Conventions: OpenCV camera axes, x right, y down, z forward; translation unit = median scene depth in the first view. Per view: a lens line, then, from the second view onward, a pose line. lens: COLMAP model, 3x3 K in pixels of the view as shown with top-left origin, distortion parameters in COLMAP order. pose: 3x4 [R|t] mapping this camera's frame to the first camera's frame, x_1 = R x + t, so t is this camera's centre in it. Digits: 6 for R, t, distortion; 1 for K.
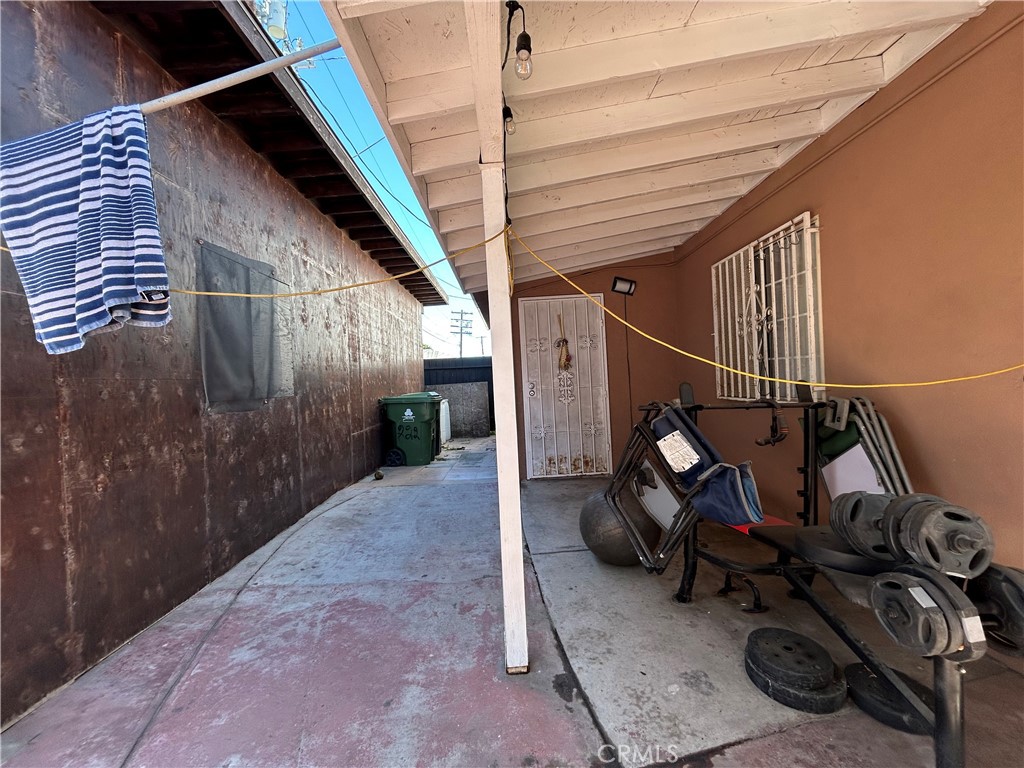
lens RADIAL K [[413.8, 0, 513.7], [0, 413.8, 384.5], [0, 0, 1]] dist [-0.003550, 0.001334]
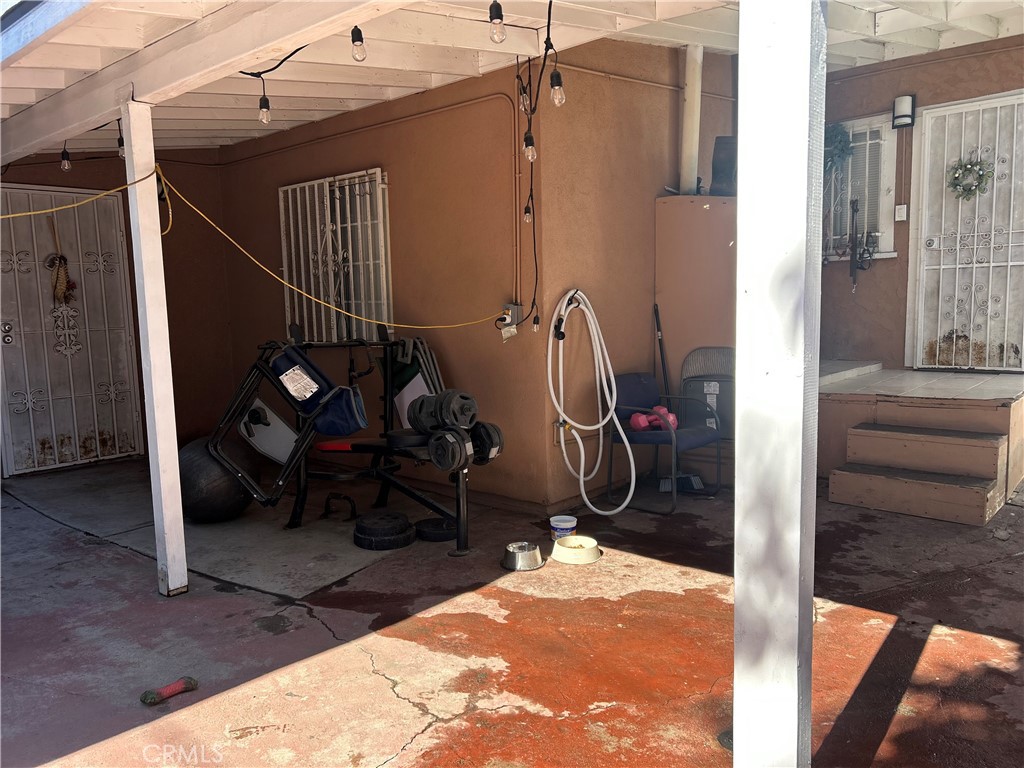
lens RADIAL K [[770.0, 0, 509.4], [0, 770.0, 385.5], [0, 0, 1]] dist [0.050622, -0.055385]
pose [[0.669881, -0.045879, 0.741050, -0.720777], [-0.004536, 0.997817, 0.065876, 0.021469], [-0.742455, -0.047491, 0.668211, -0.777012]]
